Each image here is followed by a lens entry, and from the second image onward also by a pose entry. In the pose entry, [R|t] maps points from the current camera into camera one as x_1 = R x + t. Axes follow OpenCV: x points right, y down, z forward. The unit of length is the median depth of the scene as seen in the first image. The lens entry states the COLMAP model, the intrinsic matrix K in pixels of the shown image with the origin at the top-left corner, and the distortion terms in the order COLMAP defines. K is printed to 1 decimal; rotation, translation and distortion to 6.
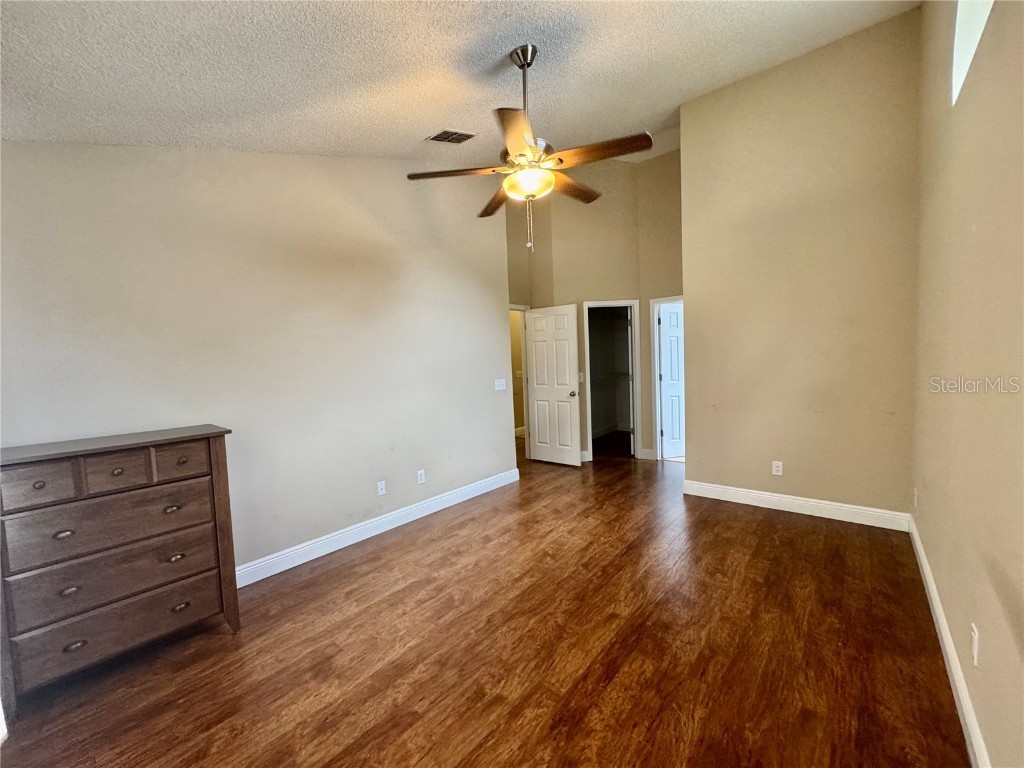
lens RADIAL K [[406.2, 0, 511.7], [0, 406.2, 383.5], [0, 0, 1]] dist [0.000814, -0.000016]
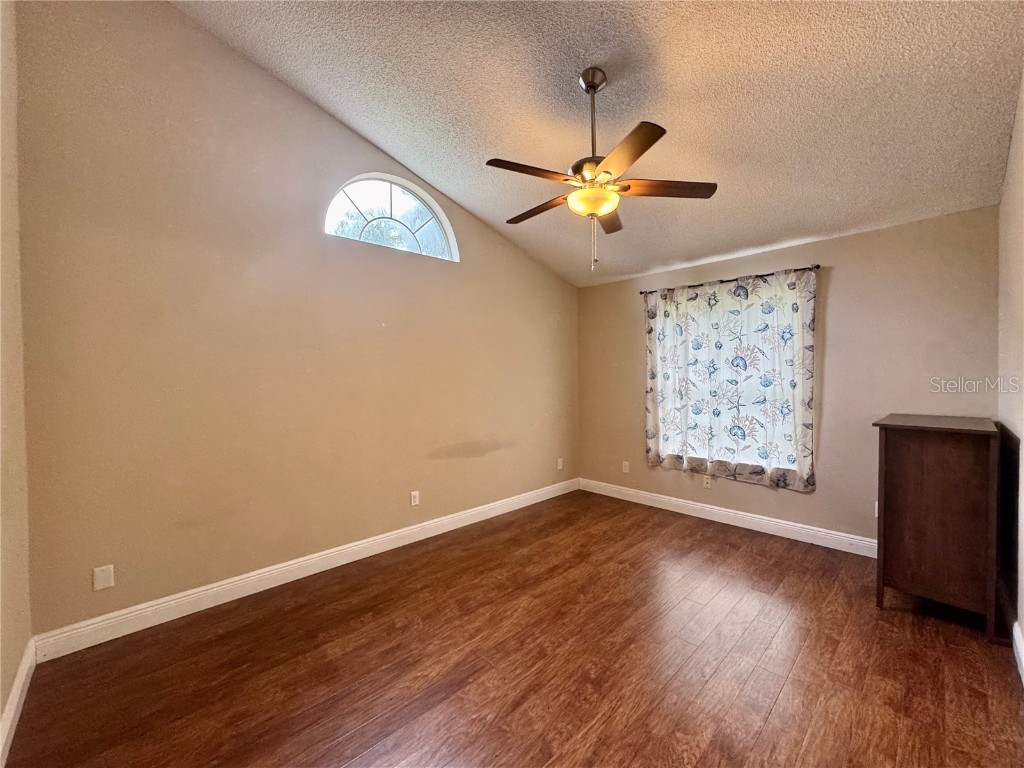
lens RADIAL K [[406.2, 0, 512.2], [0, 406.2, 384.3], [0, 0, 1]] dist [0.000814, -0.000016]
pose [[-0.993711, 0.048713, 0.100823, 0.163285], [0.056412, 0.995588, 0.074977, -0.122598], [-0.096726, 0.080193, -0.992075, 2.035631]]
